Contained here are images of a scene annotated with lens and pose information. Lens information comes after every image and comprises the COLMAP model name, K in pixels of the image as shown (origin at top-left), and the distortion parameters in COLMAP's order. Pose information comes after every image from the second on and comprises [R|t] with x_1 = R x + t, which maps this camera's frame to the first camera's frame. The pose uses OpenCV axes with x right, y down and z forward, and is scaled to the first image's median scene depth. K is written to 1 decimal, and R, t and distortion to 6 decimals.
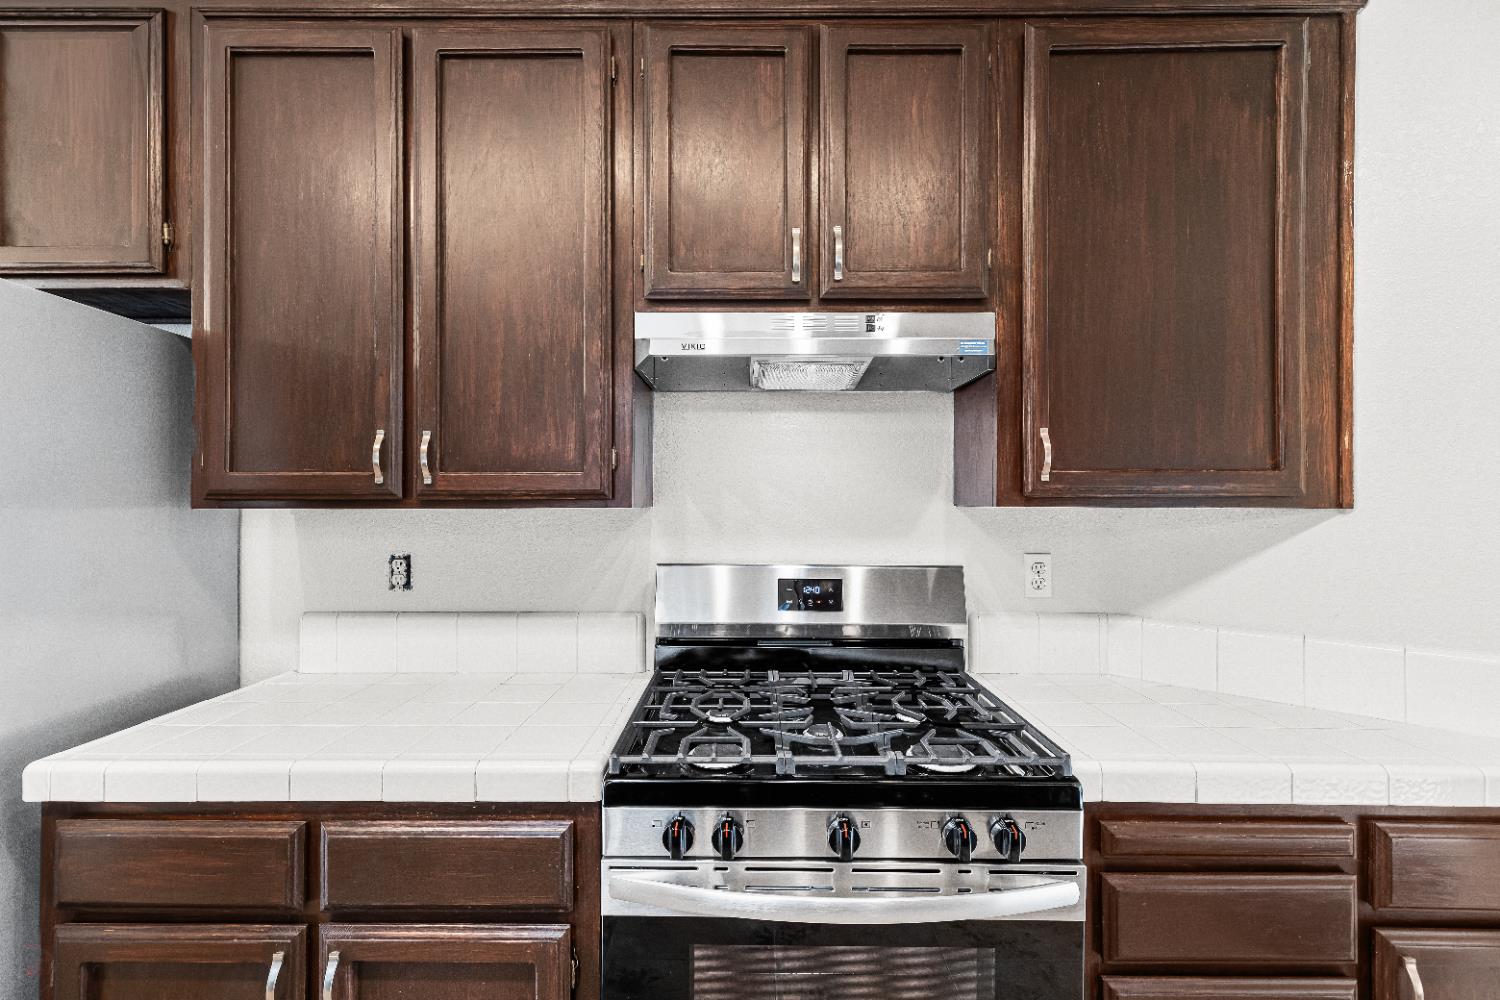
lens RADIAL K [[708.3, 0, 749.7], [0, 708.3, 476.0], [0, 0, 1]] dist [0.002141, 0.000371]
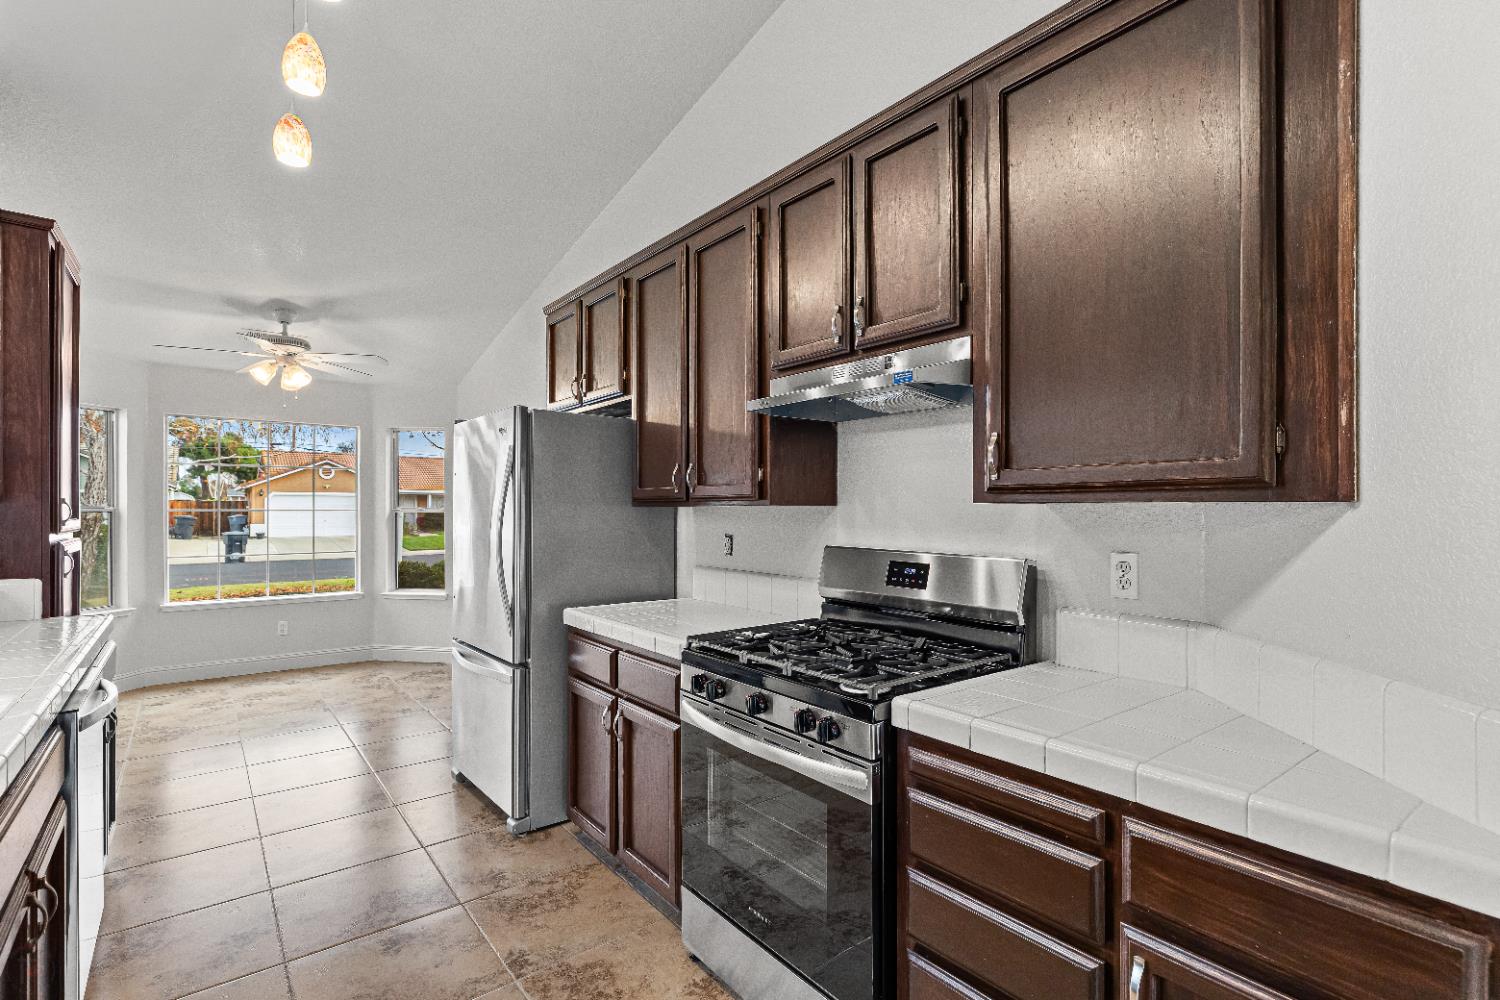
lens RADIAL K [[702.9, 0, 754.7], [0, 702.9, 510.5], [0, 0, 1]] dist [-0.003396, -0.000256]
pose [[0.633002, 0.004287, -0.774138, 0.962199], [0.028300, 0.999188, 0.028674, 0.008413], [0.773633, -0.040058, 0.632367, -0.011729]]
